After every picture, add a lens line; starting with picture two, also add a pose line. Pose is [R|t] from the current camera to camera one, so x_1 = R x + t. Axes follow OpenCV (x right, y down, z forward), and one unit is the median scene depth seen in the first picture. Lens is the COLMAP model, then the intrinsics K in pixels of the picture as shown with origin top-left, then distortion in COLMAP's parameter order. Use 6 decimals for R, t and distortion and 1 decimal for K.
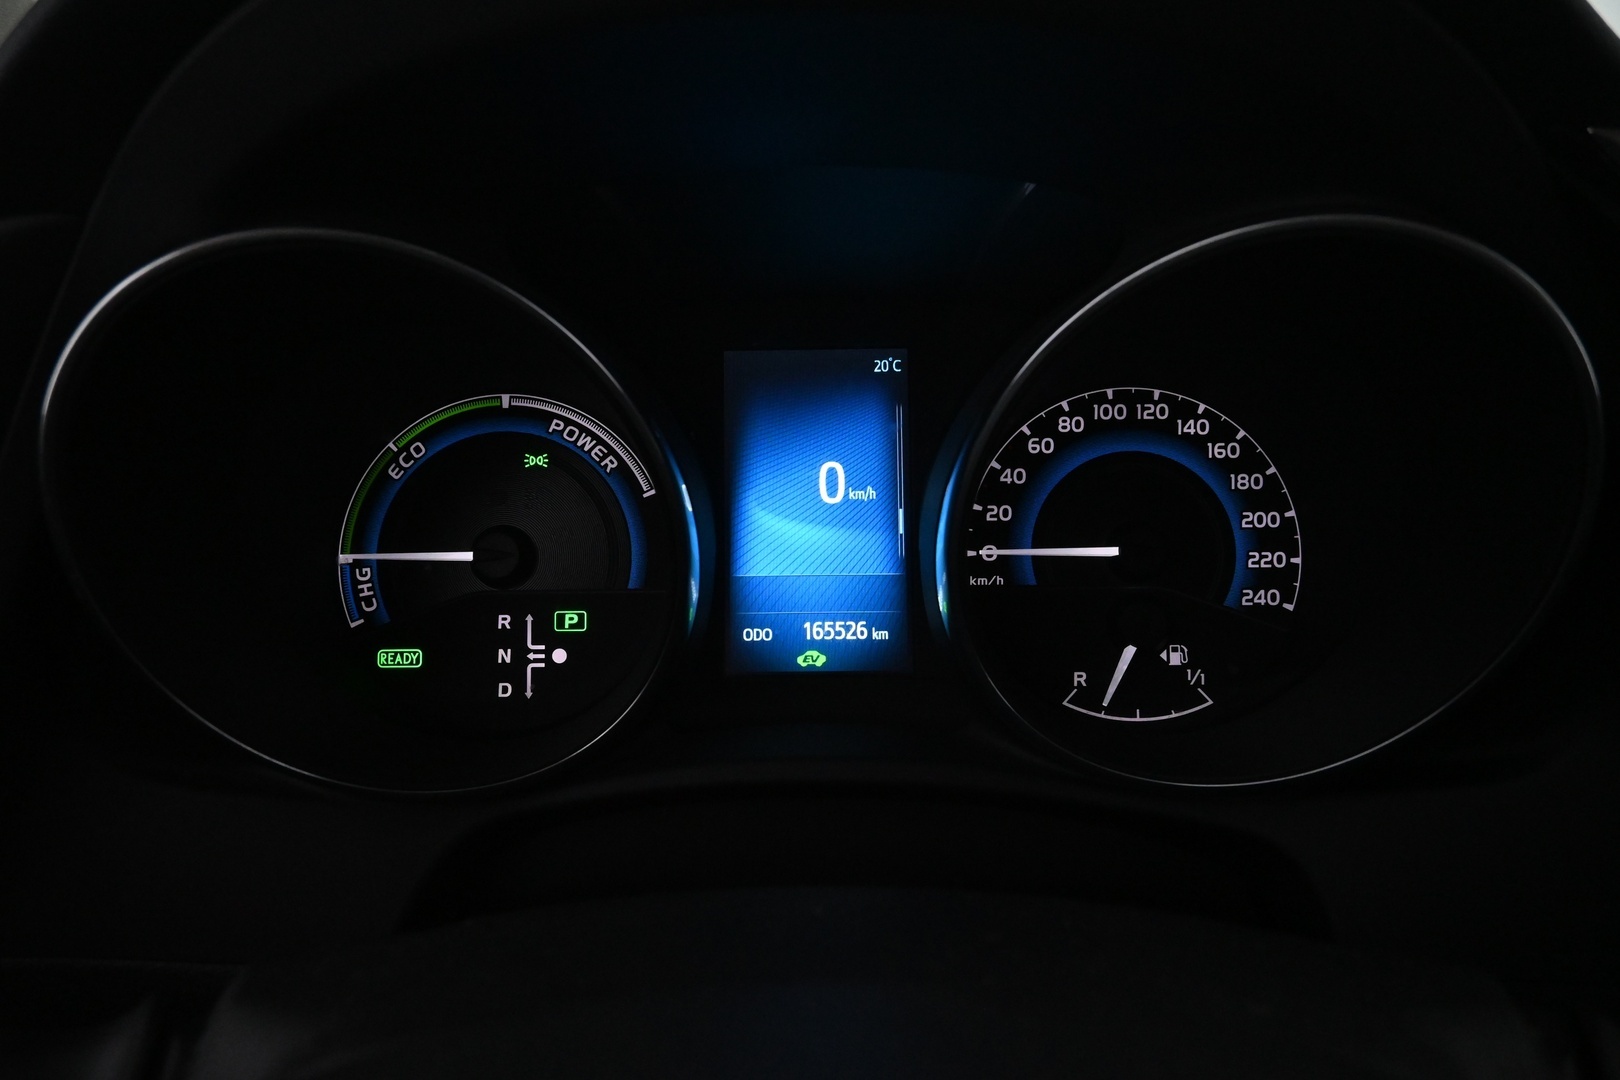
lens RADIAL K [[1117.6, 0, 805.2], [0, 1117.6, 526.3], [0, 0, 1]] dist [-0.009862, 0.007762]
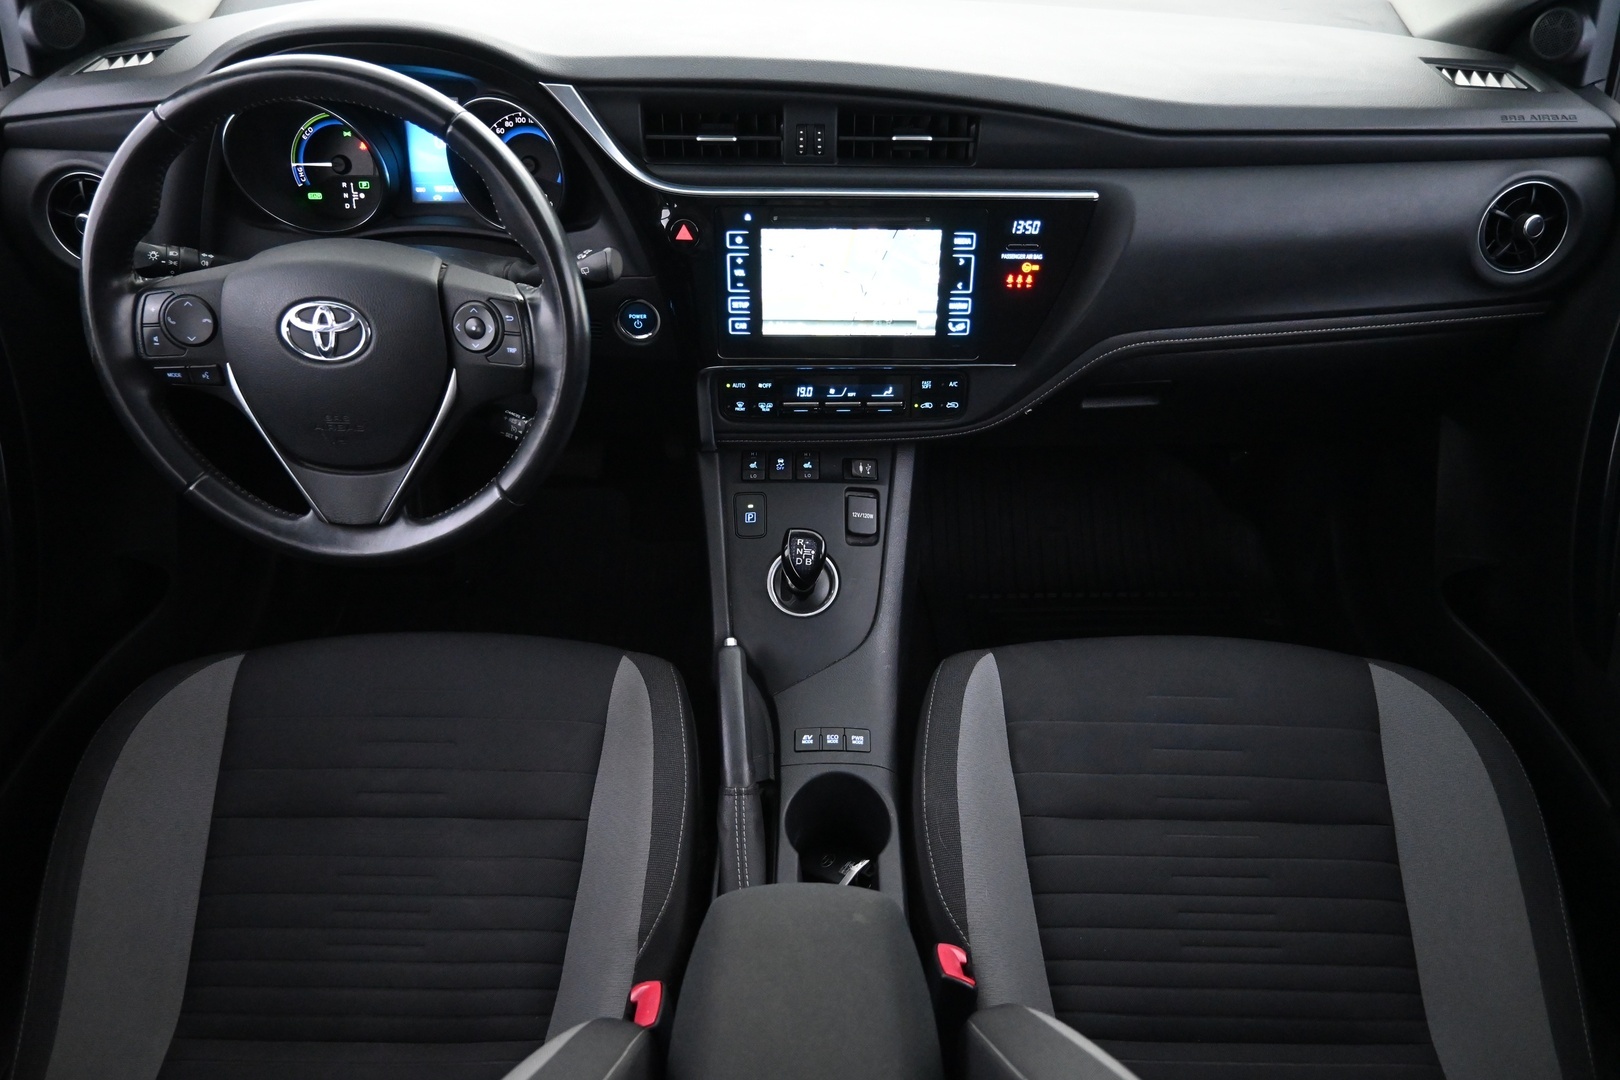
lens RADIAL K [[1117.6, 0, 812.7], [0, 1117.6, 543.3], [0, 0, 1]] dist [-0.009862, 0.007762]
pose [[0.999929, 0.010758, 0.005171, 1.133620], [-0.011922, 0.921668, 0.387796, -0.238982], [-0.000594, -0.387830, 0.921731, -2.511745]]
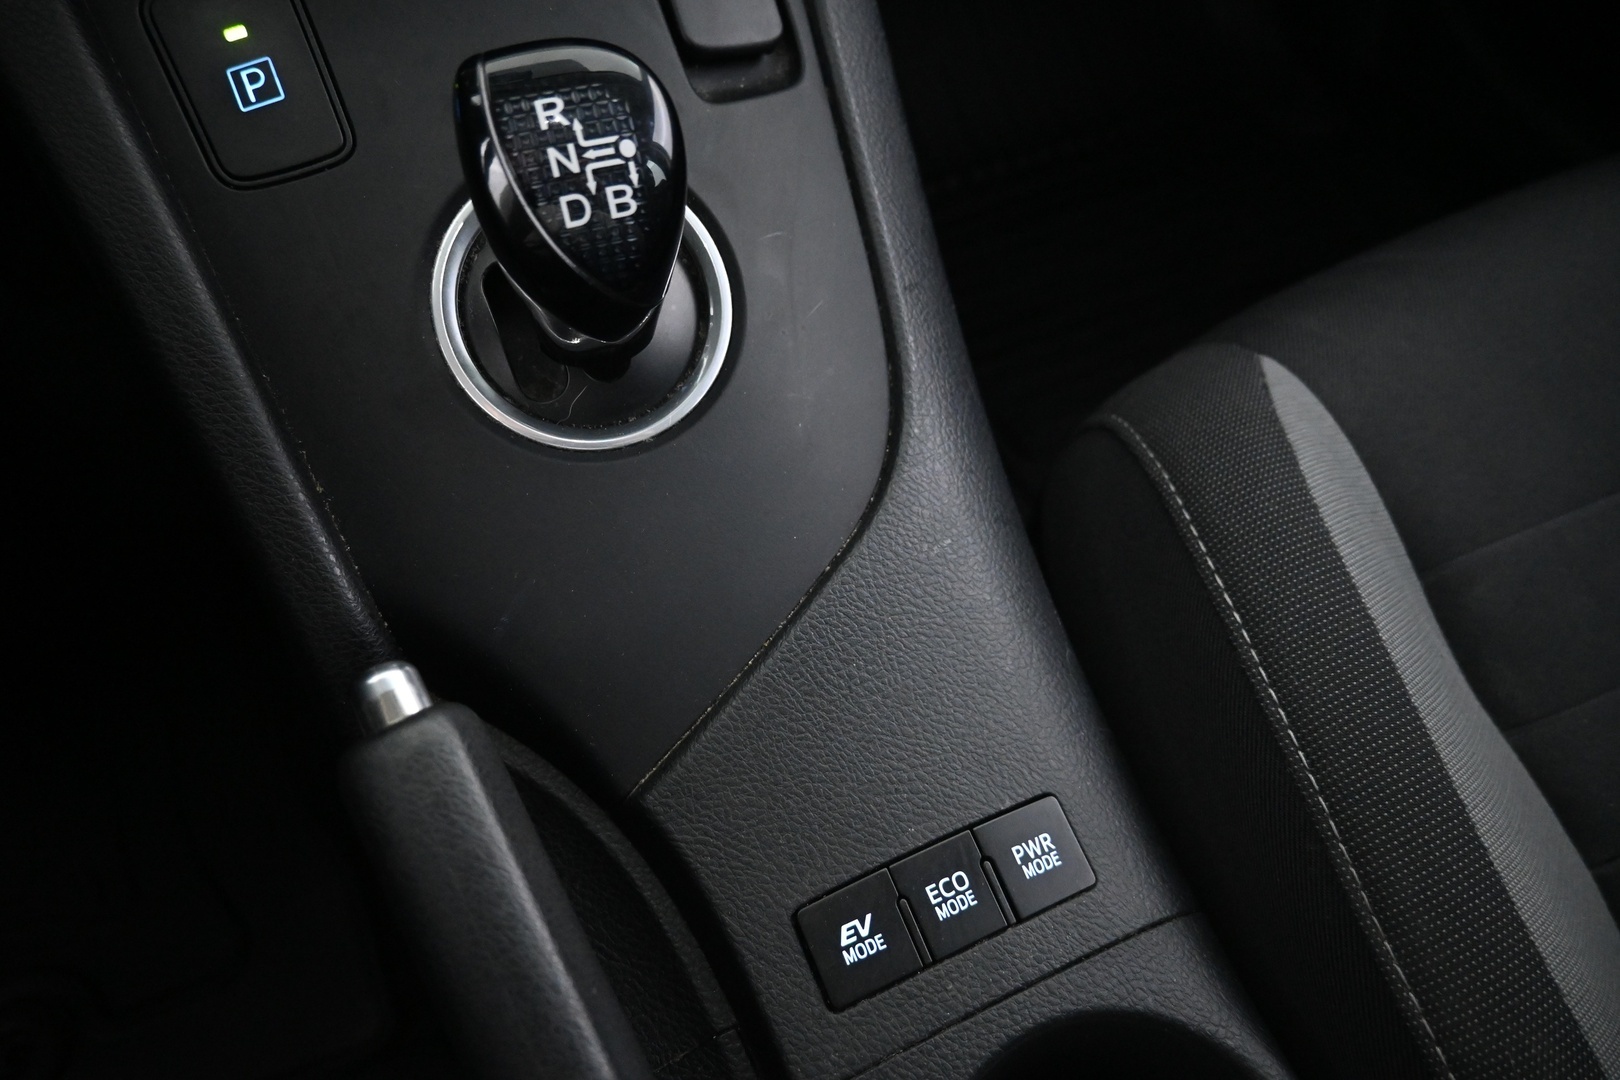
lens RADIAL K [[1117.6, 0, 818.4], [0, 1117.6, 539.2], [0, 0, 1]] dist [-0.009862, 0.007762]
pose [[0.906016, -0.328480, 0.266902, 1.002189], [0.078644, 0.750283, 0.656422, 0.785667], [-0.415874, -0.573739, 0.705601, -0.190837]]
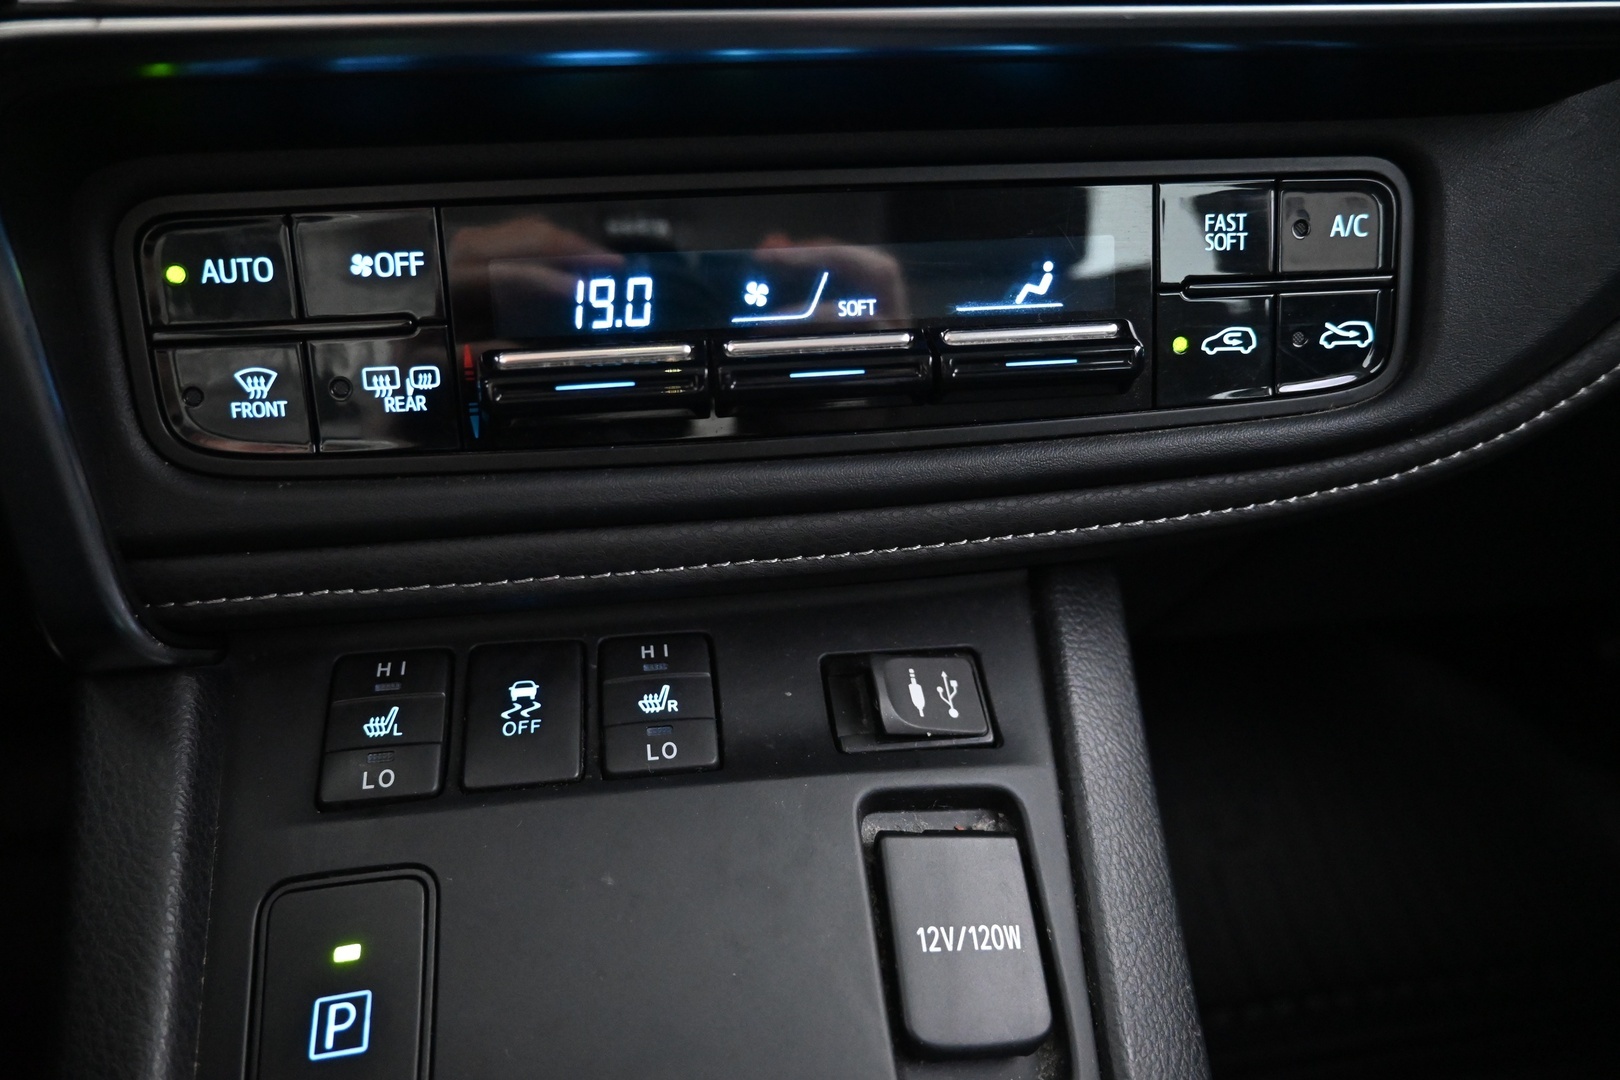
lens RADIAL K [[1117.6, 0, 802.6], [0, 1117.6, 542.0], [0, 0, 1]] dist [-0.009862, 0.007762]
pose [[0.991943, -0.057885, 0.112688, 1.149923], [0.042514, 0.990025, 0.134322, 0.699759], [-0.119339, -0.128449, 0.984509, 0.105530]]
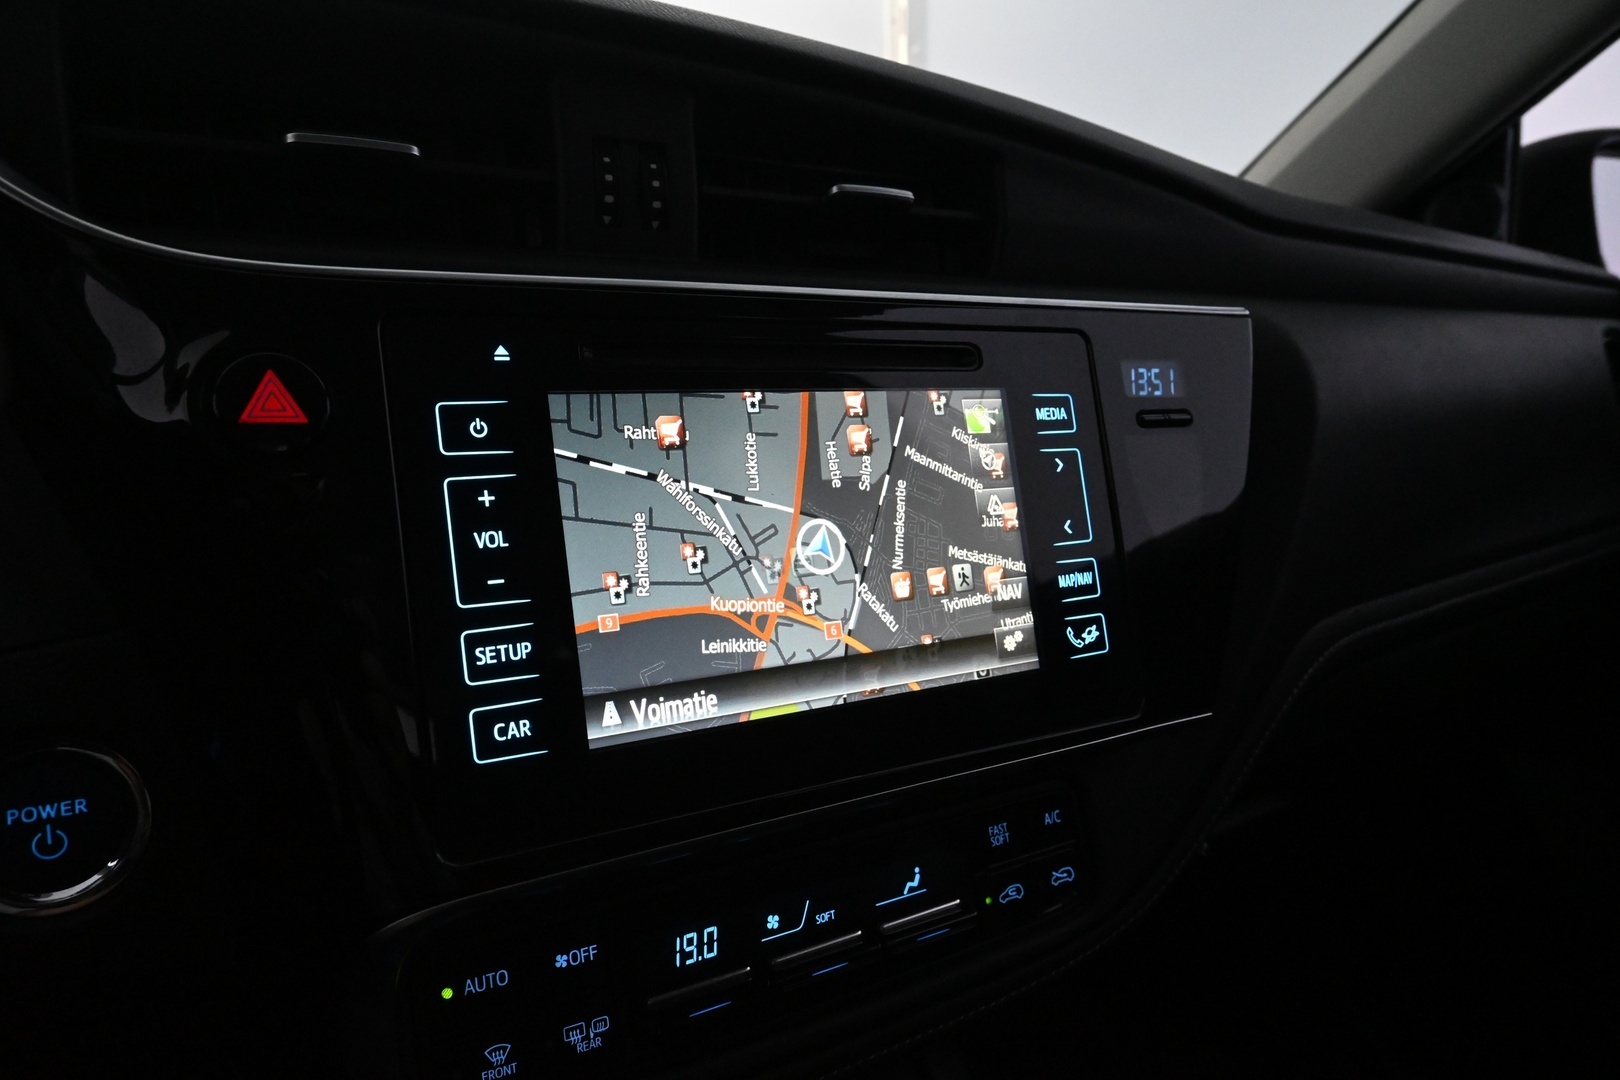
lens RADIAL K [[1117.6, 0, 814.5], [0, 1117.6, 532.7], [0, 0, 1]] dist [-0.009862, 0.007762]
pose [[0.859684, -0.071329, 0.505822, 0.715953], [0.157549, 0.978954, -0.129719, 0.419021], [-0.485924, 0.191209, 0.852829, -0.254523]]
